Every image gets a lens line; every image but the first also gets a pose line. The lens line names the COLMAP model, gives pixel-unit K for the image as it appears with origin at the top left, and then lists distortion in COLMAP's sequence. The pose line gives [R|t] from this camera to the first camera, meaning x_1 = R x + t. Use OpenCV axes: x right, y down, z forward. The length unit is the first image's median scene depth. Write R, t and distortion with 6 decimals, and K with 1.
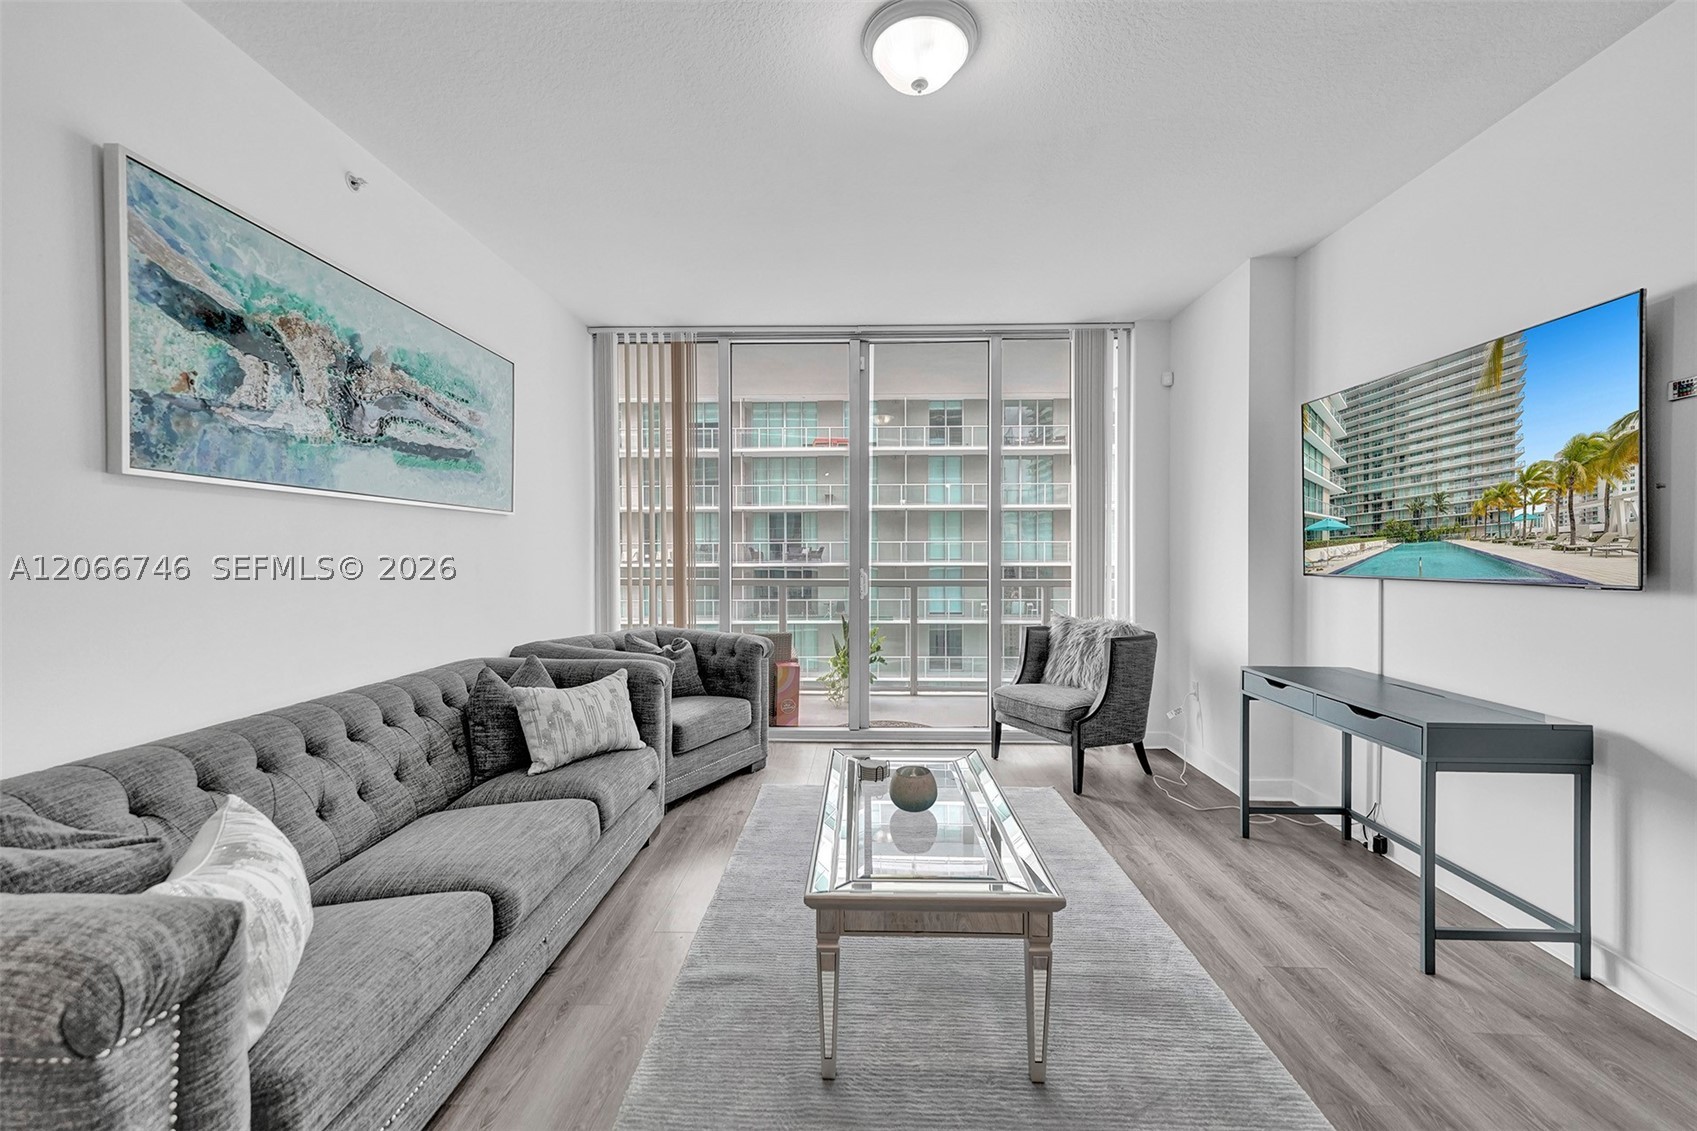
lens RADIAL K [[690.1, 0, 850.9], [0, 690.1, 562.5], [0, 0, 1]] dist [0.017532, -0.000069]
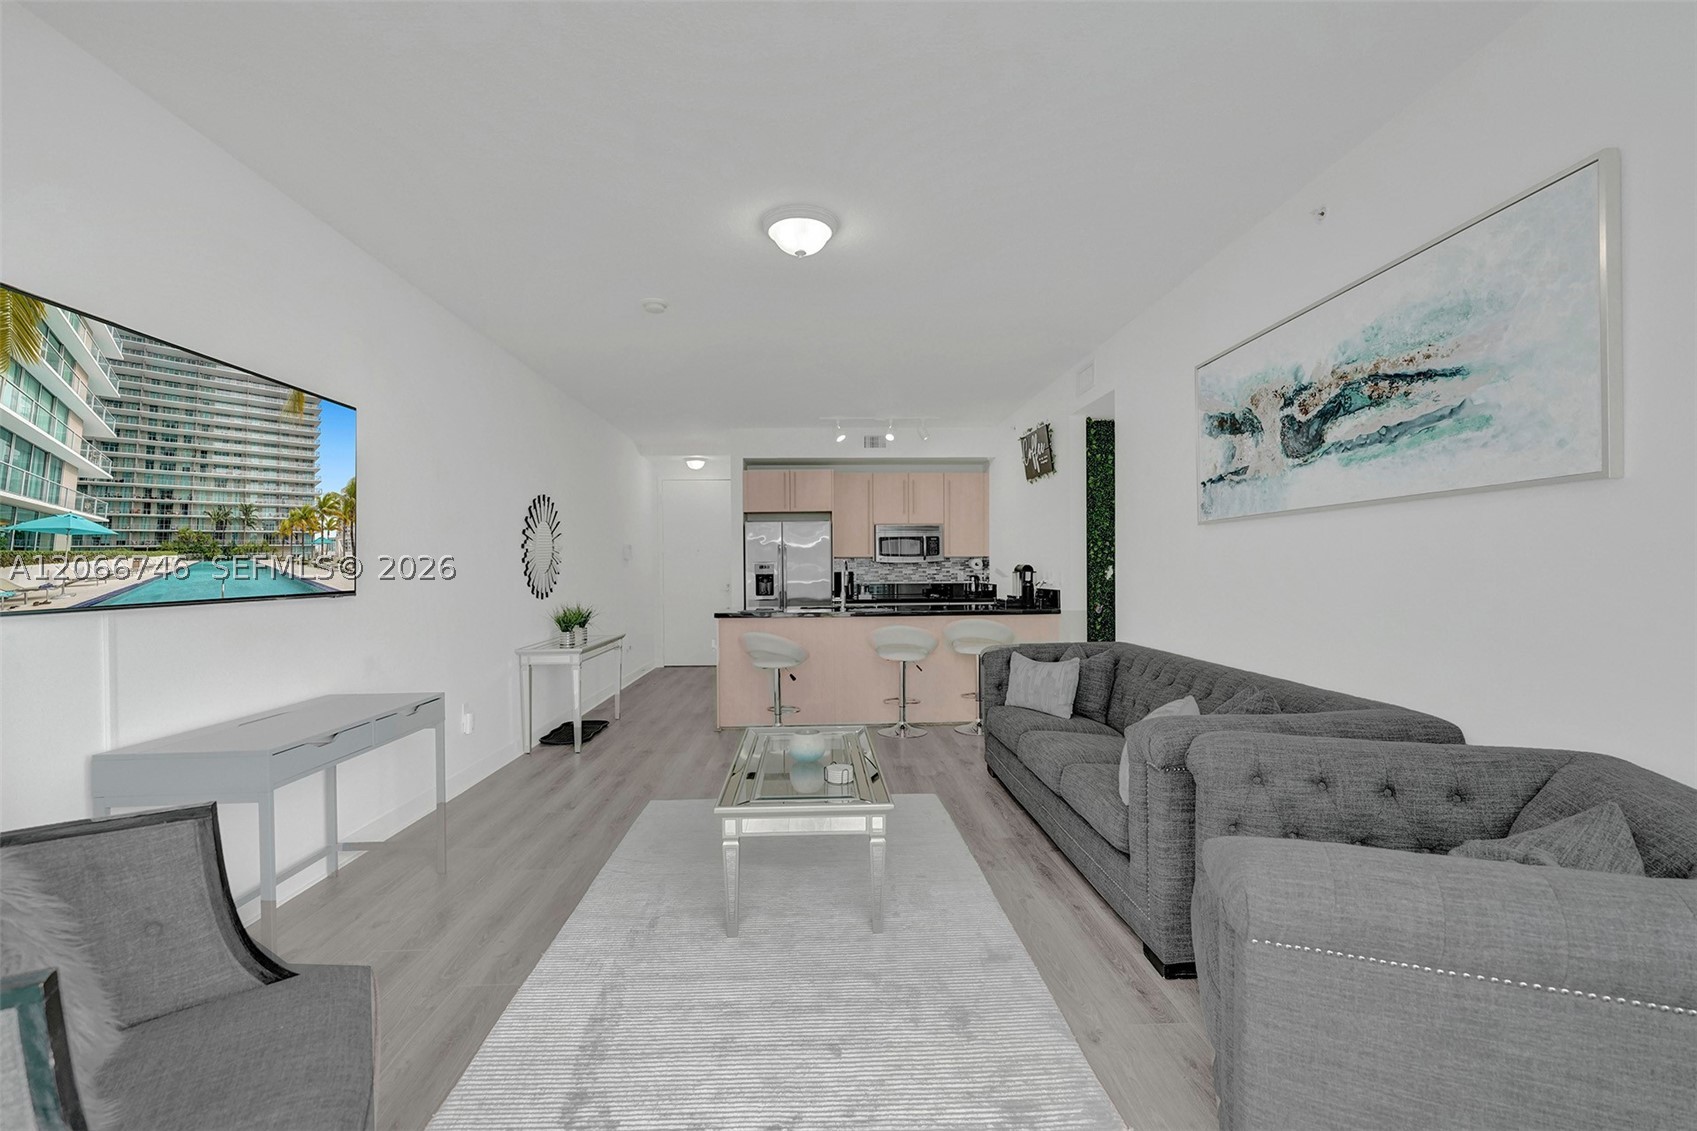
lens RADIAL K [[729.7, 0, 834.1], [0, 729.7, 572.0], [0, 0, 1]] dist [-0.001554, 0.000063]
pose [[-0.998184, 0.013449, -0.058713, 0.085579], [0.012558, 0.999801, 0.015513, -0.020222], [0.058909, 0.014747, -0.998154, 1.719049]]
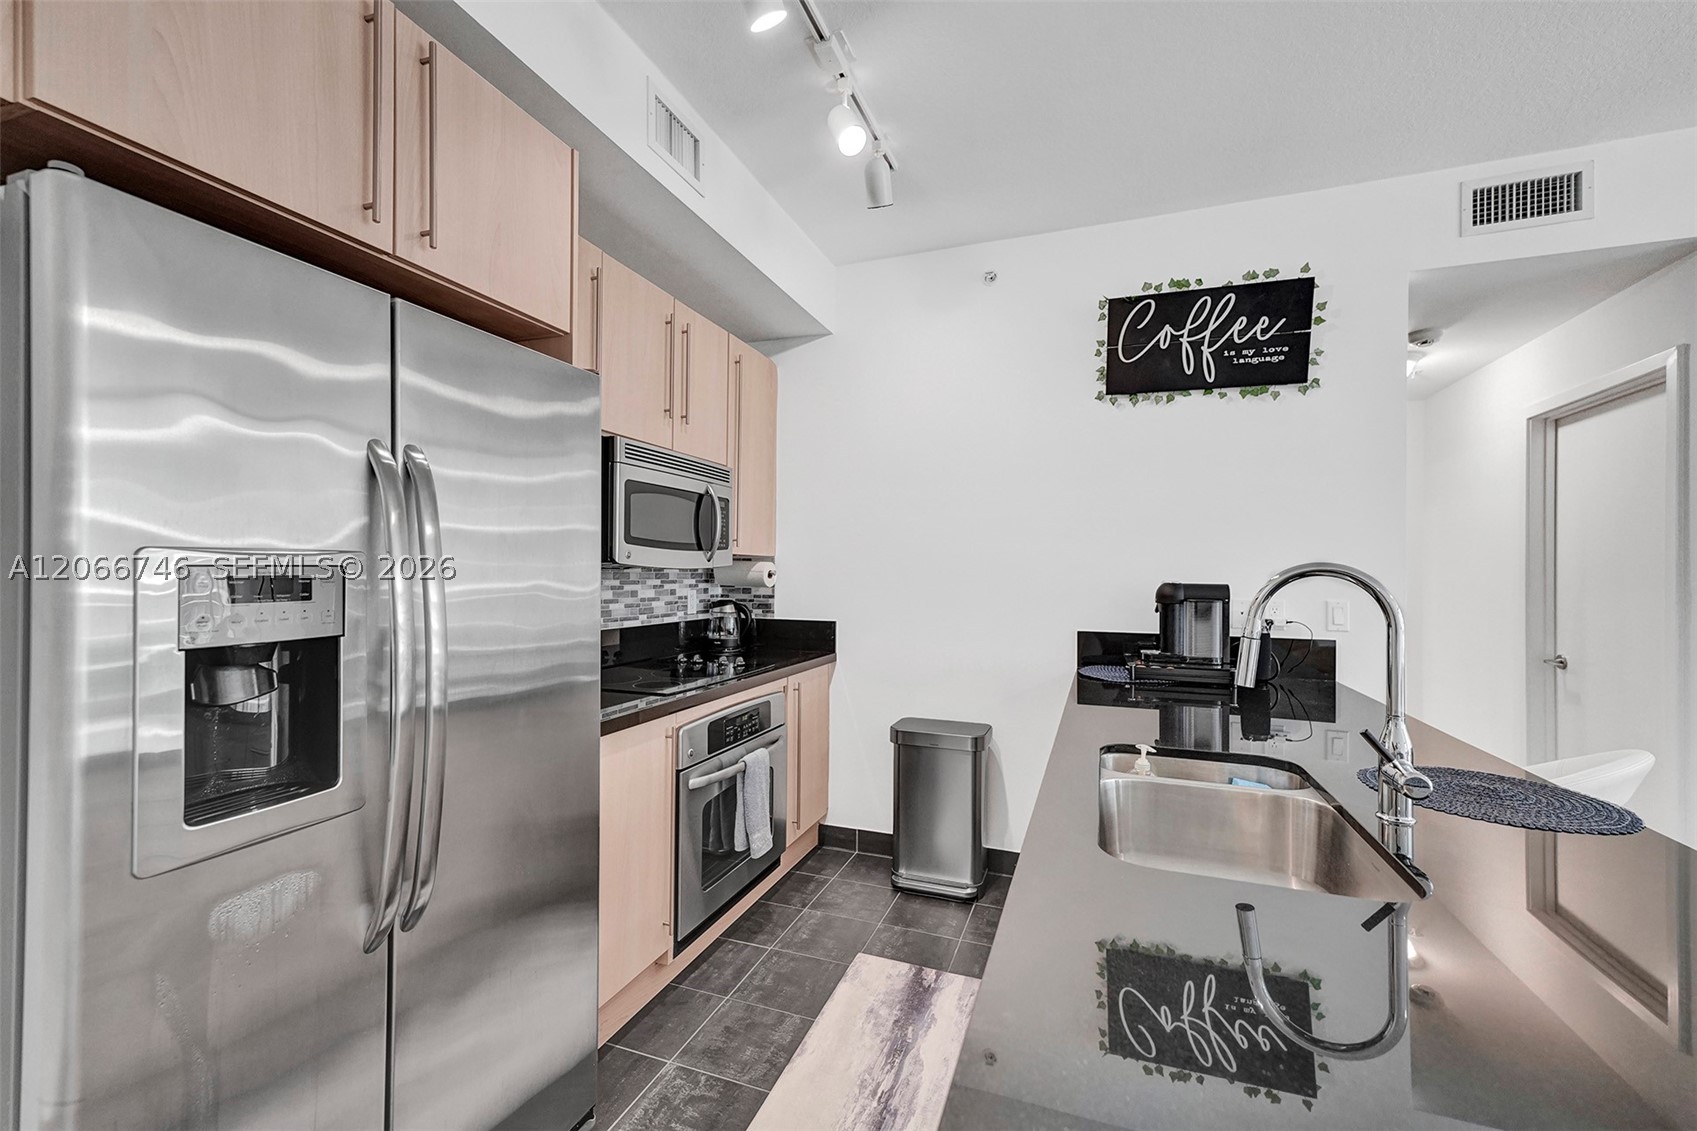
lens RADIAL K [[703.4, 0, 840.8], [0, 703.4, 570.8], [0, 0, 1]] dist [0.002986, -0.002168]
pose [[-0.324744, 0.000262, -0.945802, 0.390712], [-0.018694, 0.999803, 0.006695, -0.015983], [0.945617, 0.019855, -0.324675, -0.405741]]
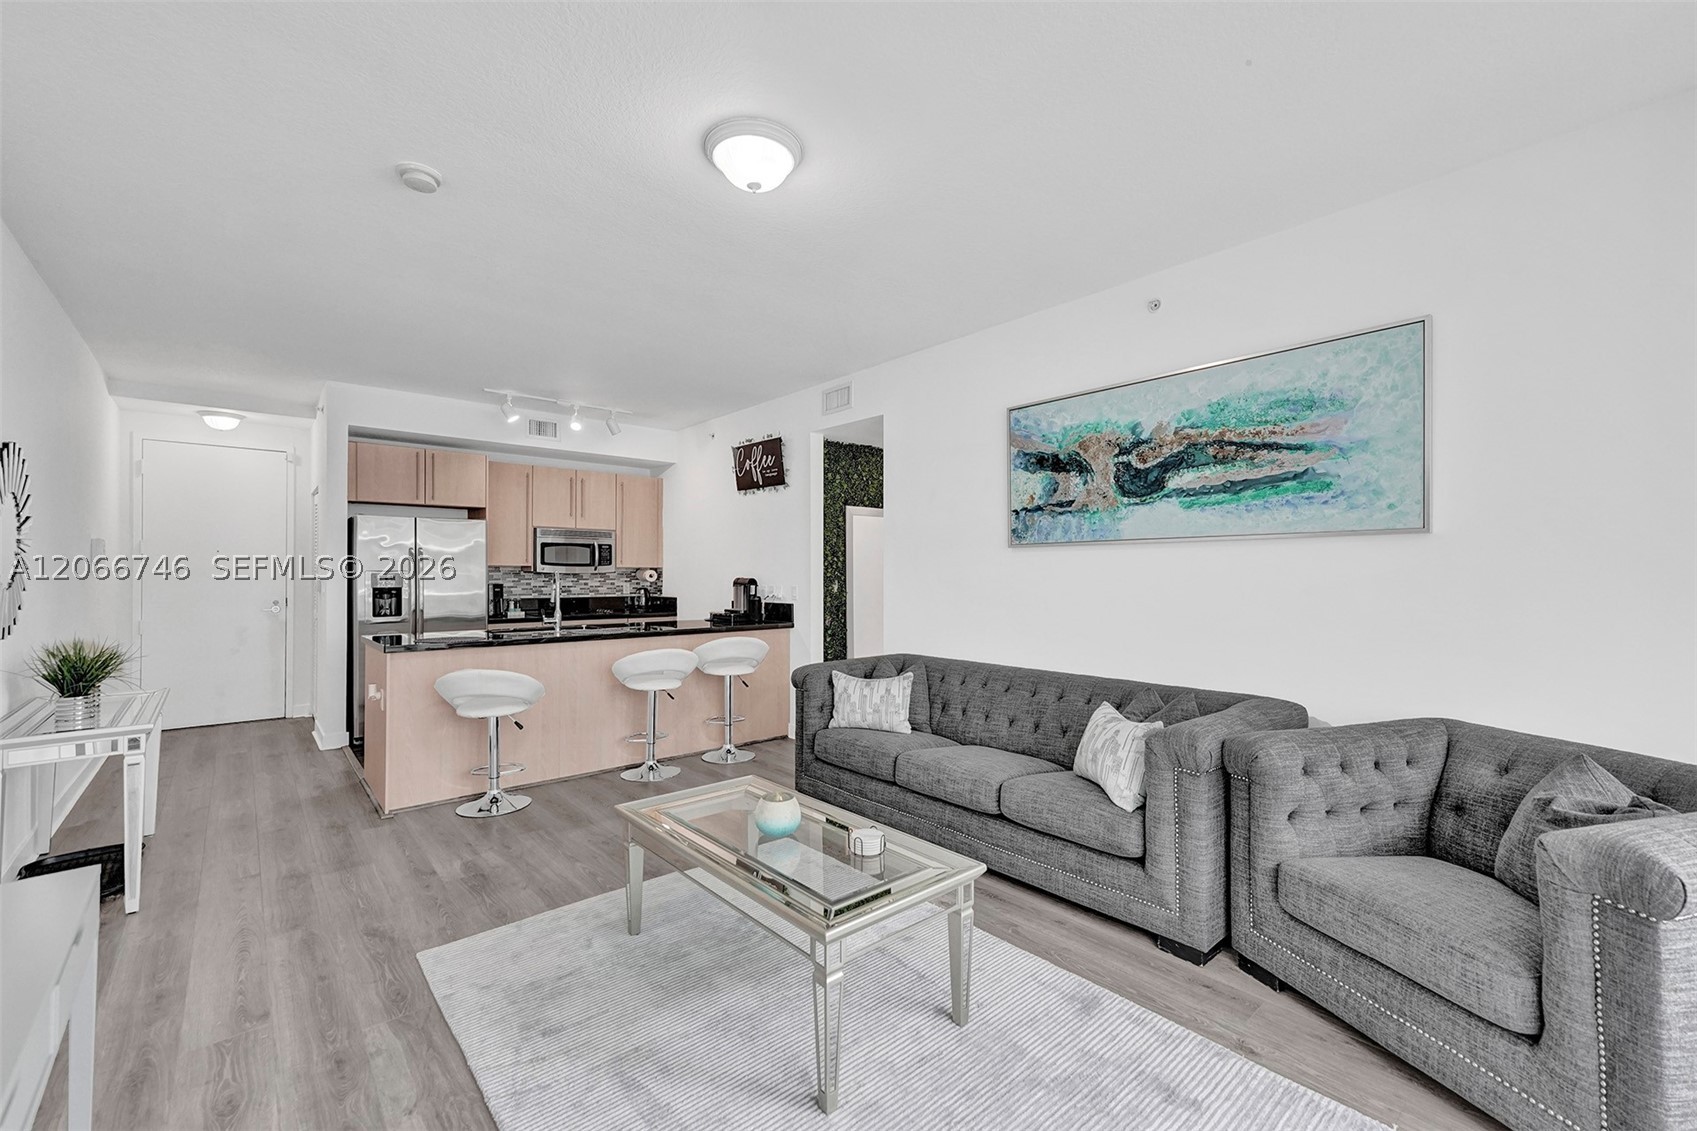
lens RADIAL K [[706.7, 0, 855.2], [0, 706.7, 567.0], [0, 0, 1]] dist [0.012735, 0.001133]
pose [[-0.733146, -0.002705, -0.680066, 0.523267], [-0.004469, 0.999990, 0.000841, -0.034701], [0.680057, 0.003656, -0.733150, 1.331788]]
